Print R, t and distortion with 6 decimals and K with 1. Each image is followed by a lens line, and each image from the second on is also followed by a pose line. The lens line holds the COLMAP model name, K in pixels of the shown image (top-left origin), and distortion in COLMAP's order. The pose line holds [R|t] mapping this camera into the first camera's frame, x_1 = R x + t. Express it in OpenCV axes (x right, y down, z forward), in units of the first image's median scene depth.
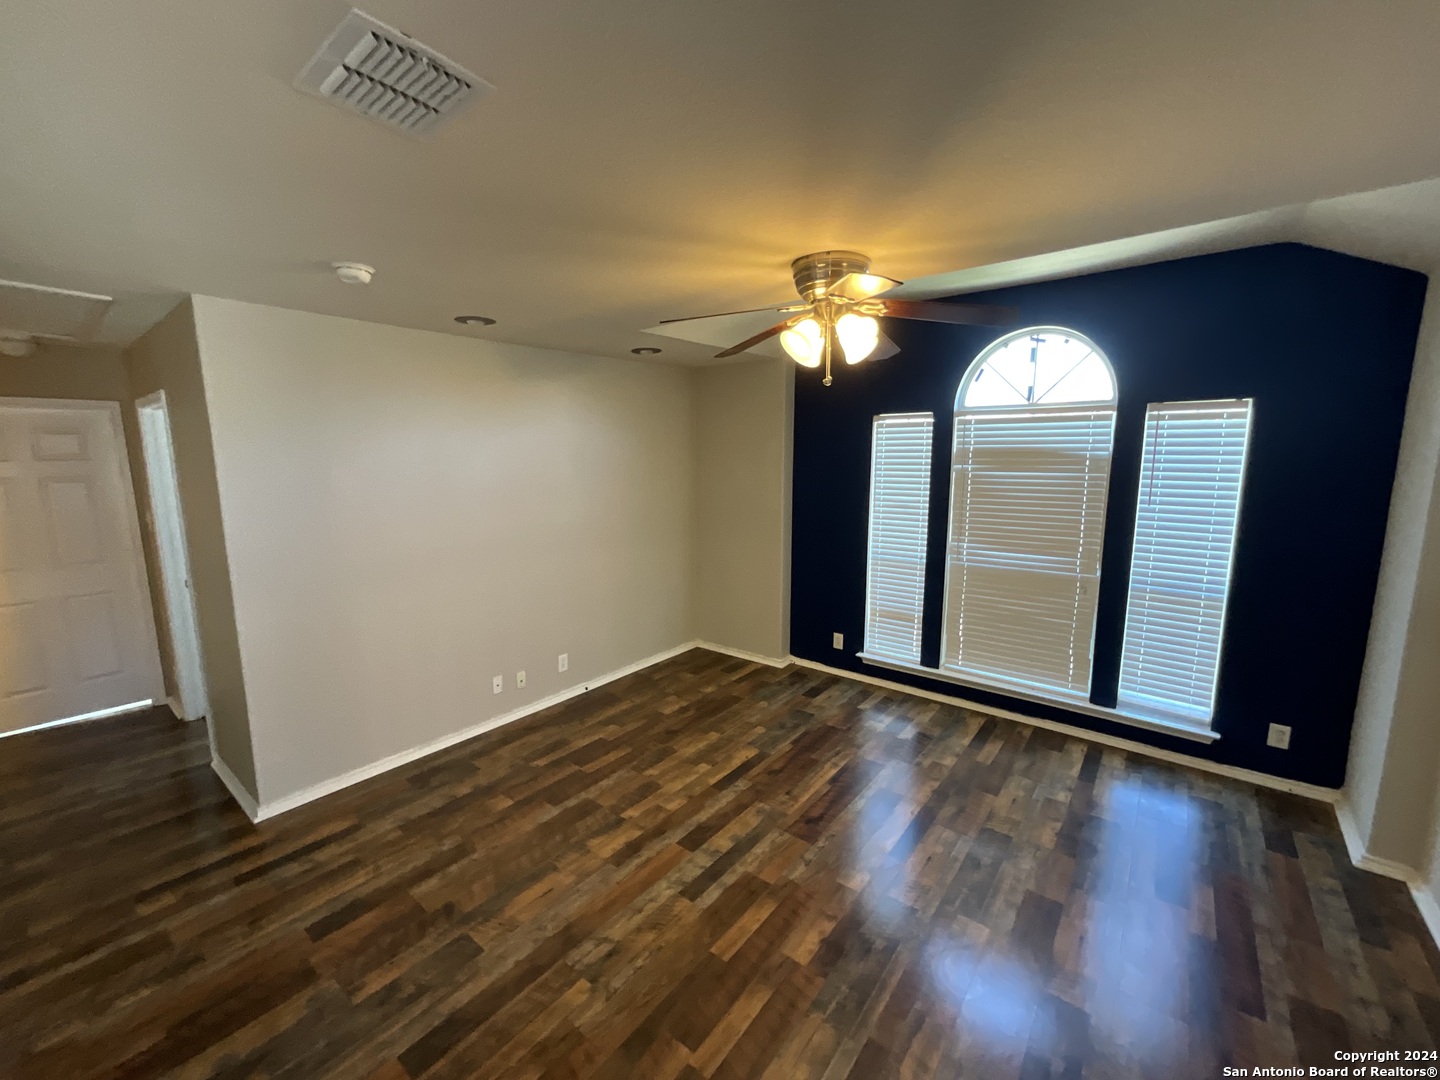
lens RADIAL K [[580.7, 0, 714.6], [0, 580.7, 541.4], [0, 0, 1]] dist [-0.001429, -0.000111]
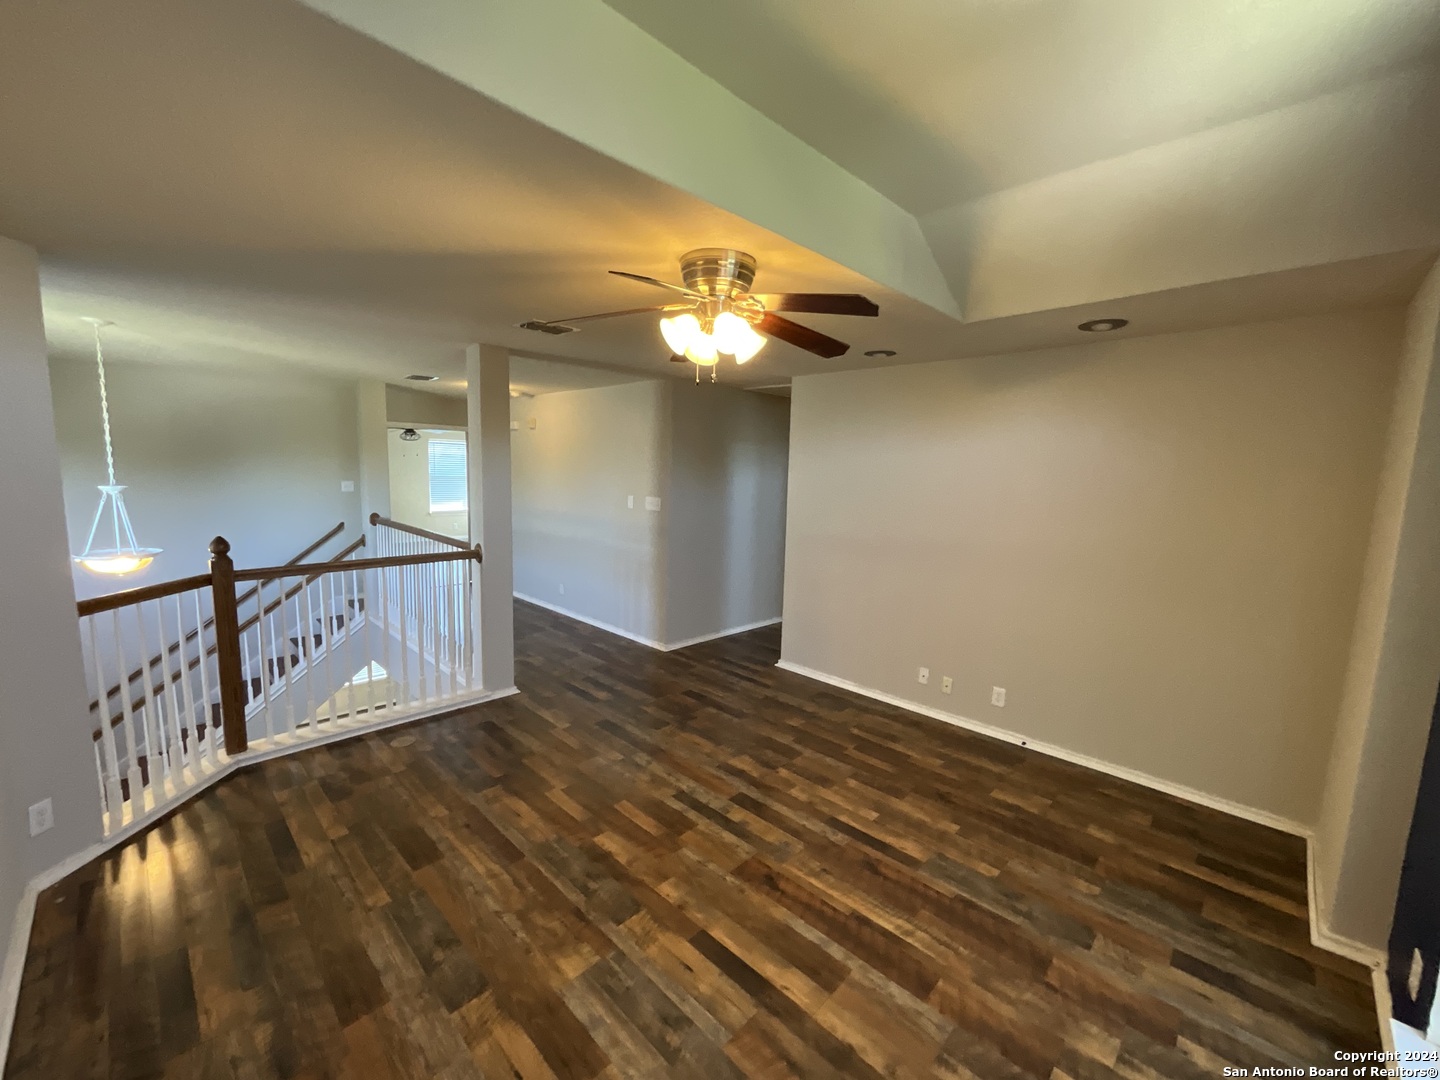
lens RADIAL K [[584.4, 0, 721.9], [0, 584.4, 544.4], [0, 0, 1]] dist [0.002865, 0.000382]
pose [[-0.092442, 0.131618, -0.986981, 0.946985], [-0.175754, 0.973505, 0.146282, -0.114958], [0.980084, 0.186989, -0.066861, 0.879300]]
